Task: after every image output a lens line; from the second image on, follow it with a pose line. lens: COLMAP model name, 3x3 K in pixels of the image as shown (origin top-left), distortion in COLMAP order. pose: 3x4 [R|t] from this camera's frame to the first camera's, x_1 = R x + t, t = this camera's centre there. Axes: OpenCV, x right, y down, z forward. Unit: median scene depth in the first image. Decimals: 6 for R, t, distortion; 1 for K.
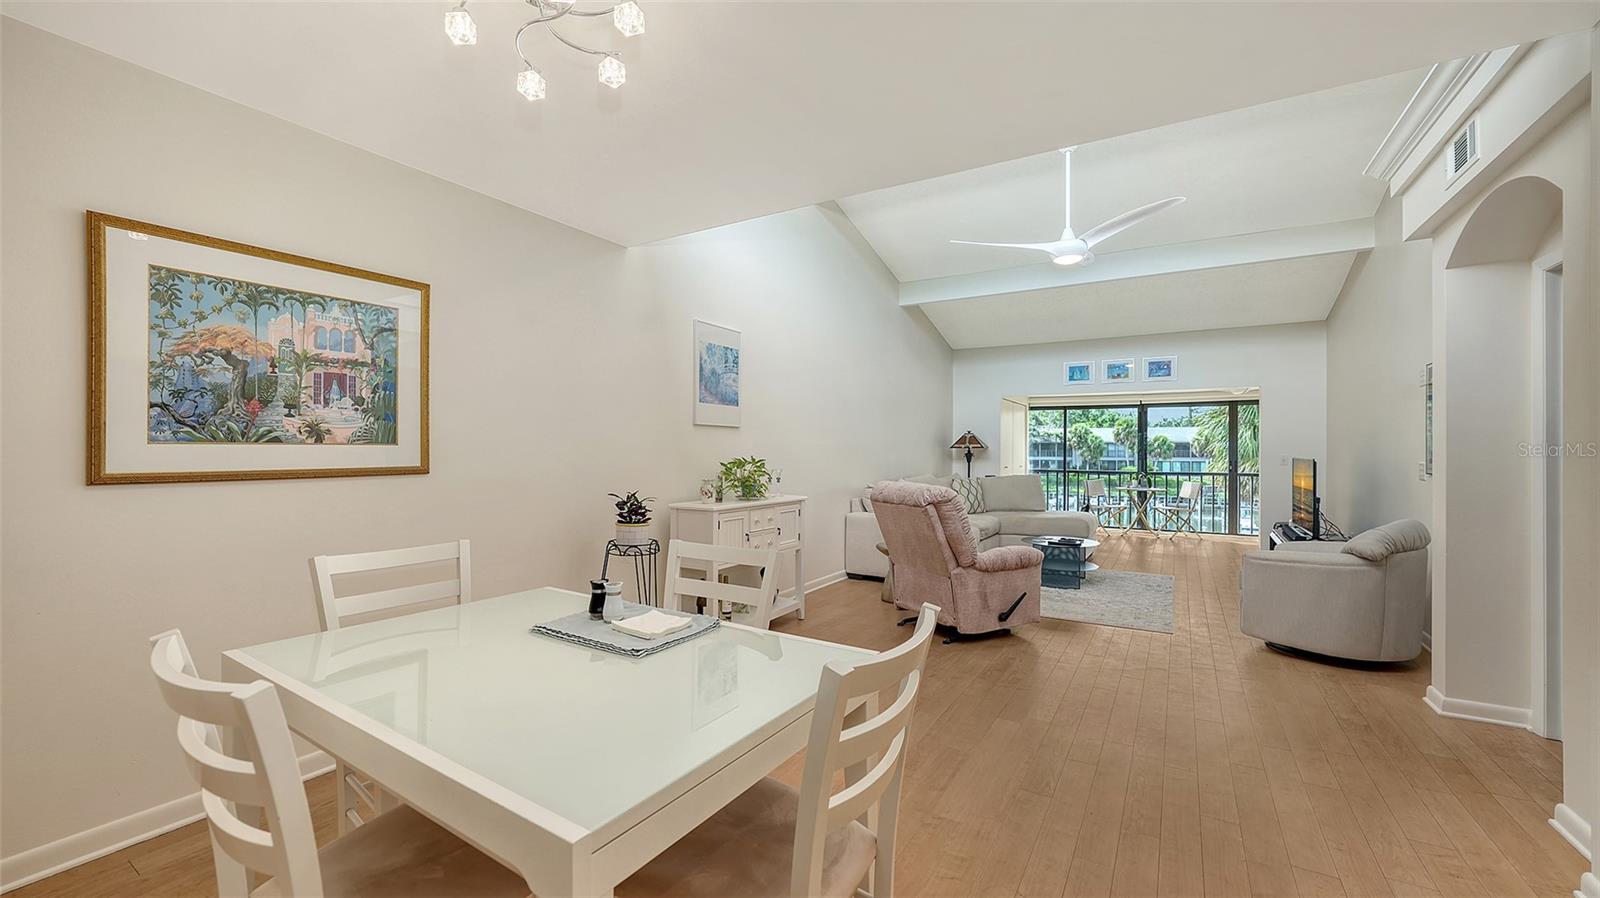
lens RADIAL K [[622.5, 0, 808.2], [0, 622.5, 451.5], [0, 0, 1]] dist [-0.011493, 0.000066]
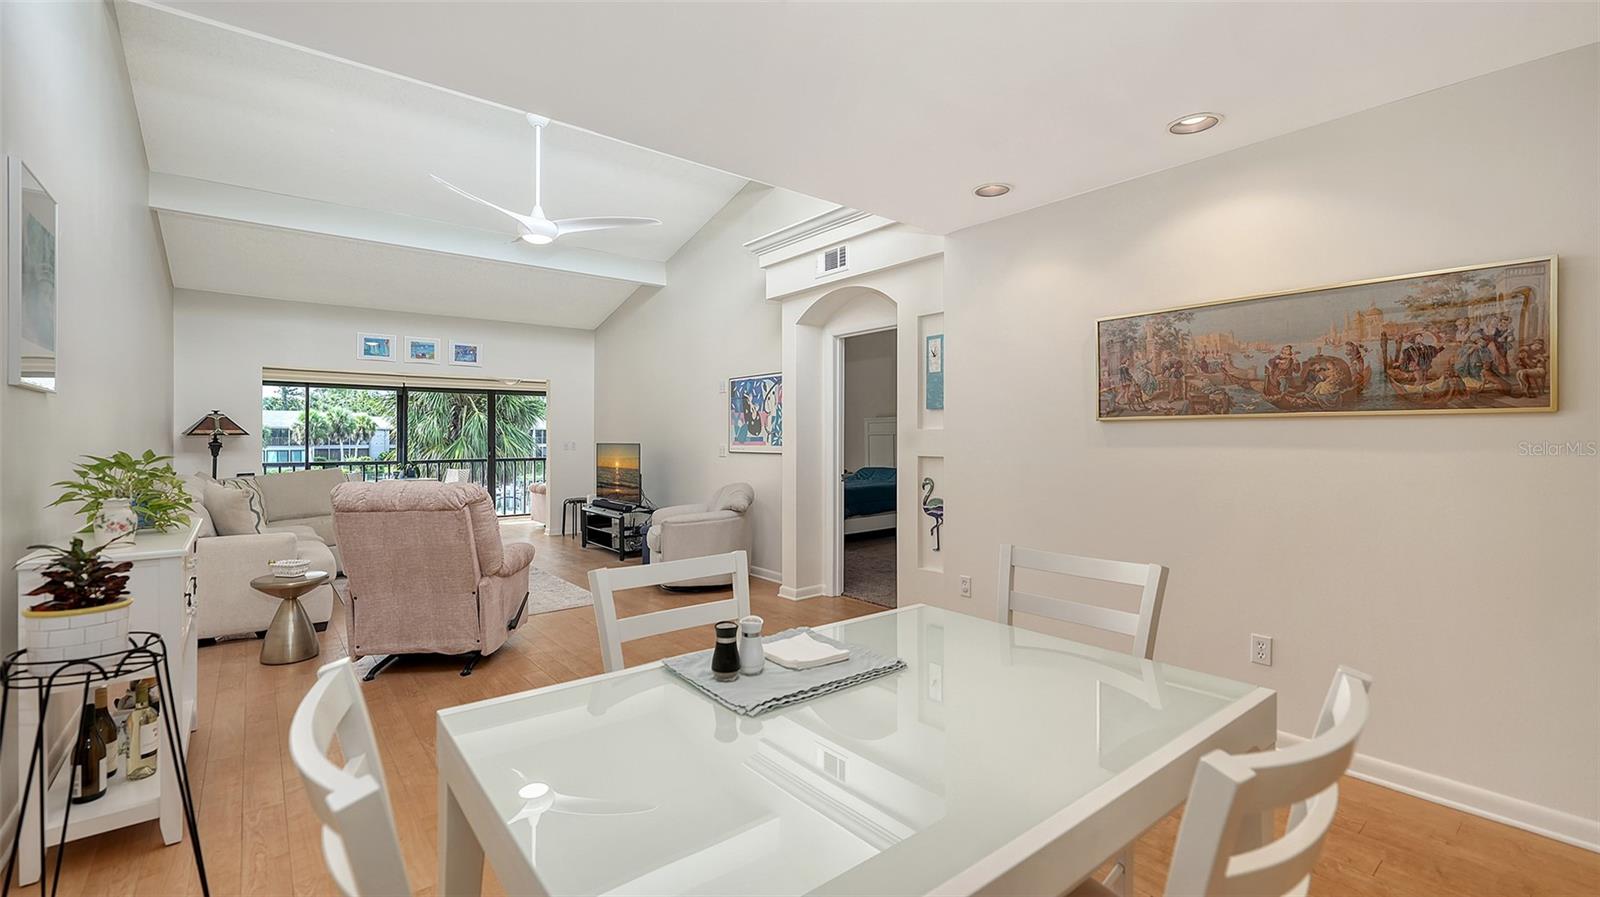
lens RADIAL K [[667.4, 0, 794.8], [0, 667.4, 443.2], [0, 0, 1]] dist [-0.013663, -0.000073]
pose [[0.341558, -0.011871, 0.939786, -0.196502], [0.005198, 0.999929, 0.010742, -0.000953], [-0.939846, 0.001216, 0.341595, 0.129687]]
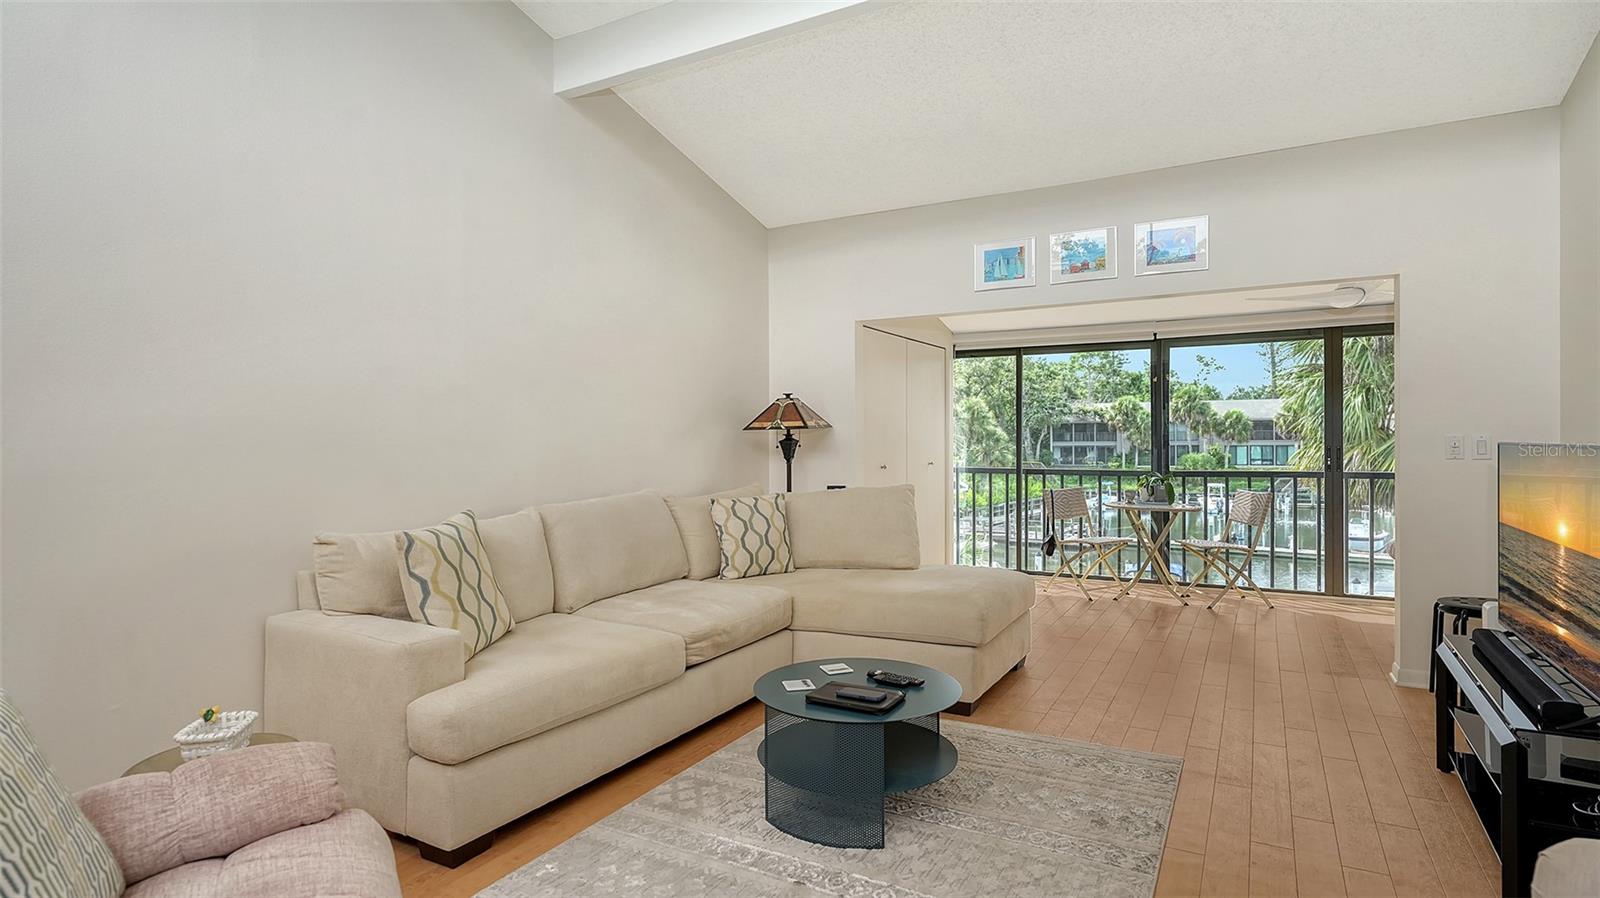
lens RADIAL K [[816.0, 0, 801.7], [0, 816.0, 460.3], [0, 0, 1]] dist [0.013770, -0.000666]
pose [[0.999513, -0.013134, 0.028308, 0.232648], [0.012360, 0.999550, 0.027346, 0.000821], [-0.028654, -0.026983, 0.999225, 0.343318]]
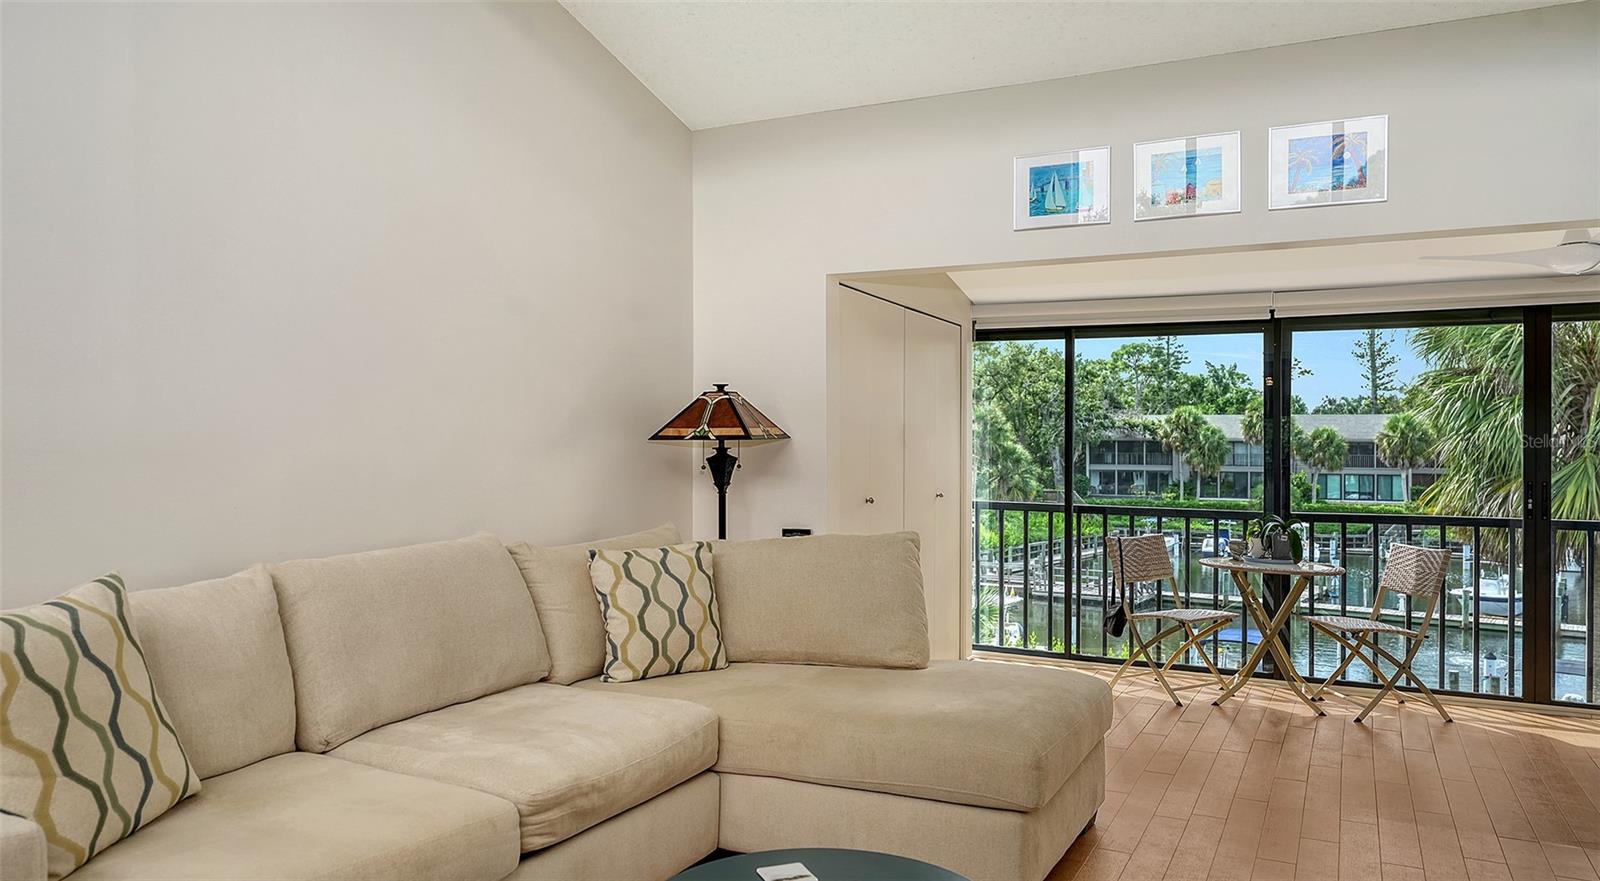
lens RADIAL K [[1086.7, 0, 800.0], [0, 1086.7, 440.5], [0, 0, 1]] dist [0.004096, -0.000055]
pose [[0.997668, 0.007462, 0.067842, 0.240786], [-0.006679, 0.999909, -0.011751, 0.000752], [-0.067924, 0.011271, 0.997627, 0.427990]]
